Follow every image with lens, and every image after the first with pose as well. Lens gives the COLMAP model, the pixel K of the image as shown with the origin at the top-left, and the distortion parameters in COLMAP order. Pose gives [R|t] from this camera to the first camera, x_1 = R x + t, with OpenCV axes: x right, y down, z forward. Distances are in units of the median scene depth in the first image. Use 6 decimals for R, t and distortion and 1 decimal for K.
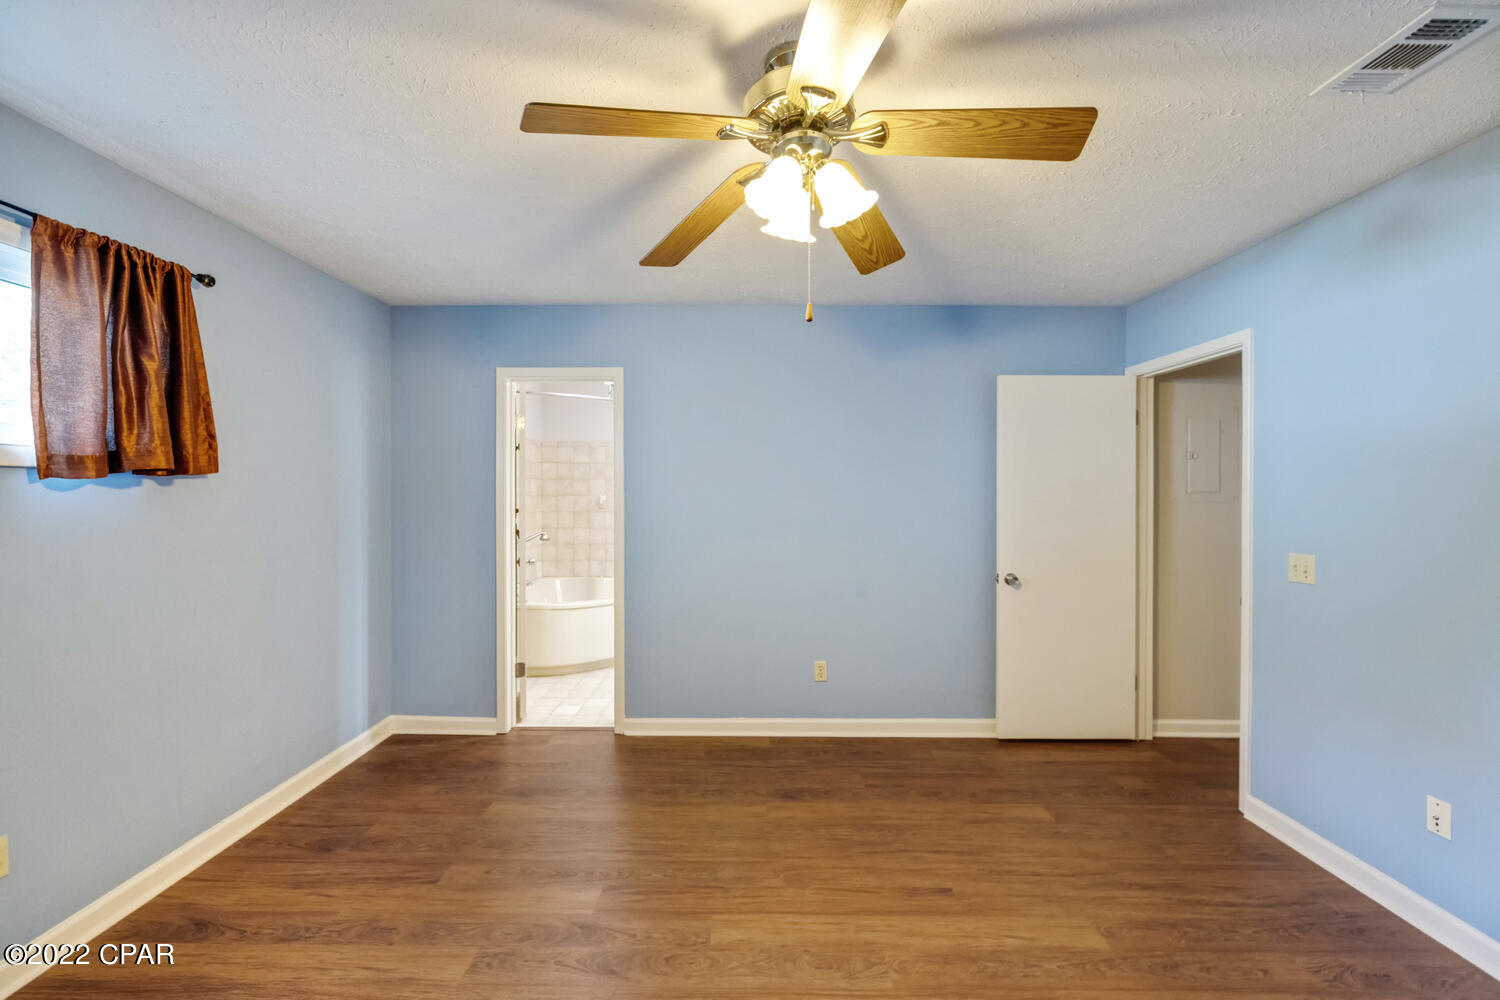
lens RADIAL K [[628.8, 0, 747.1], [0, 628.8, 502.1], [0, 0, 1]] dist [0.000562, 0.000101]
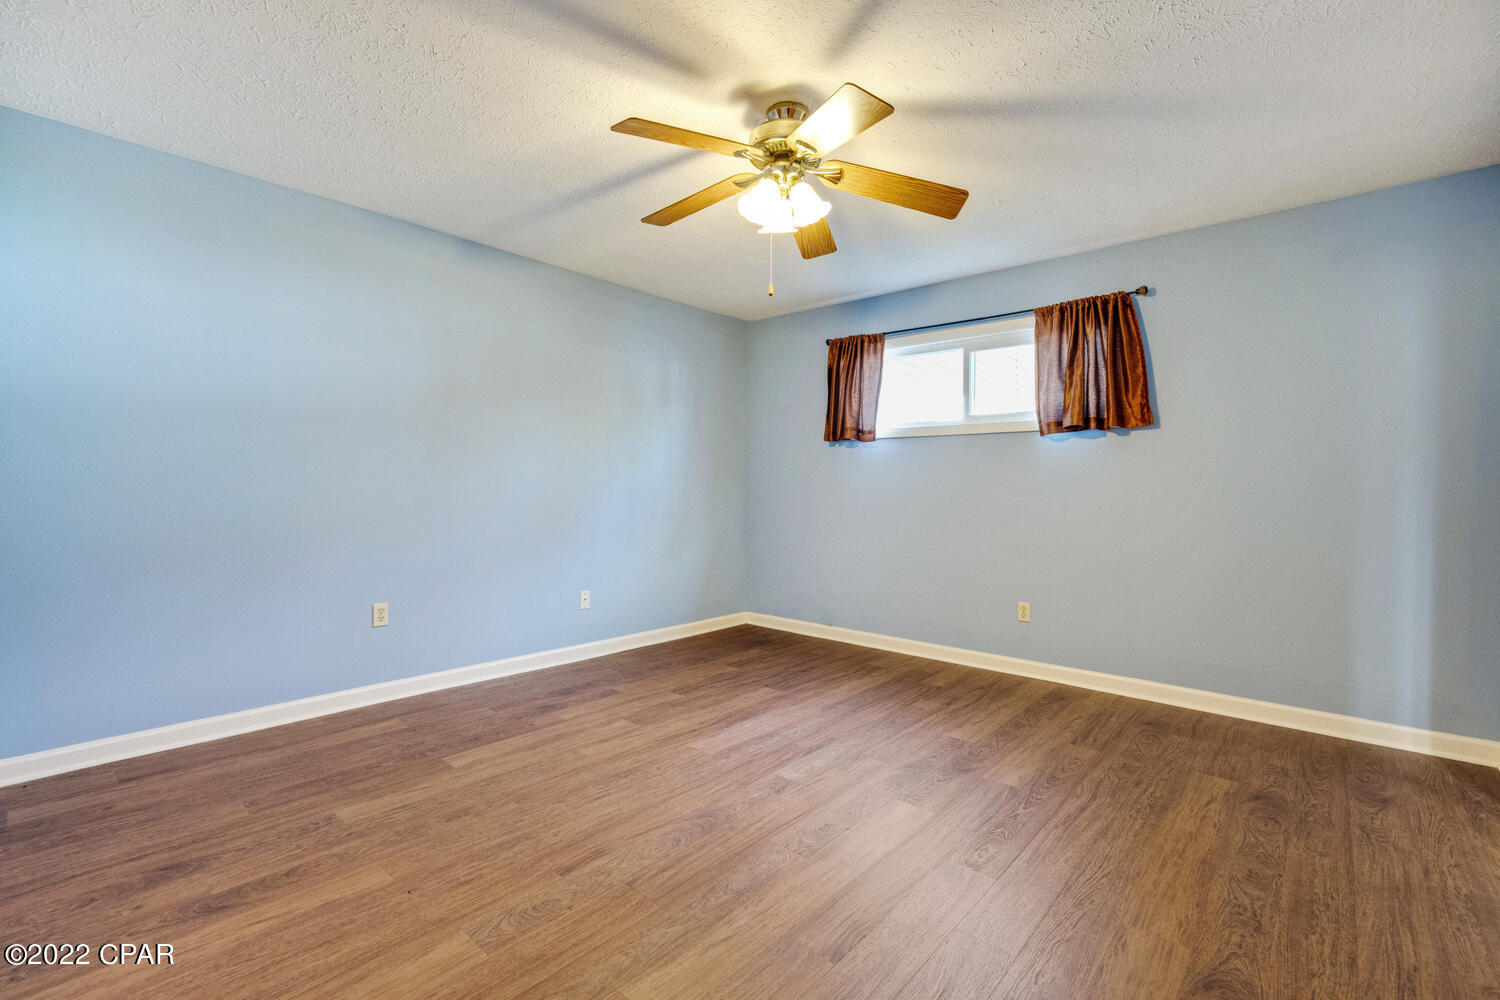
lens RADIAL K [[656.9, 0, 744.4], [0, 656.9, 492.3], [0, 0, 1]] dist [0.002588, 0.000587]
pose [[-0.652609, -0.005586, -0.757675, 0.681934], [-0.027033, 0.999508, 0.015915, 0.084978], [0.757213, 0.030869, -0.652438, 1.017283]]
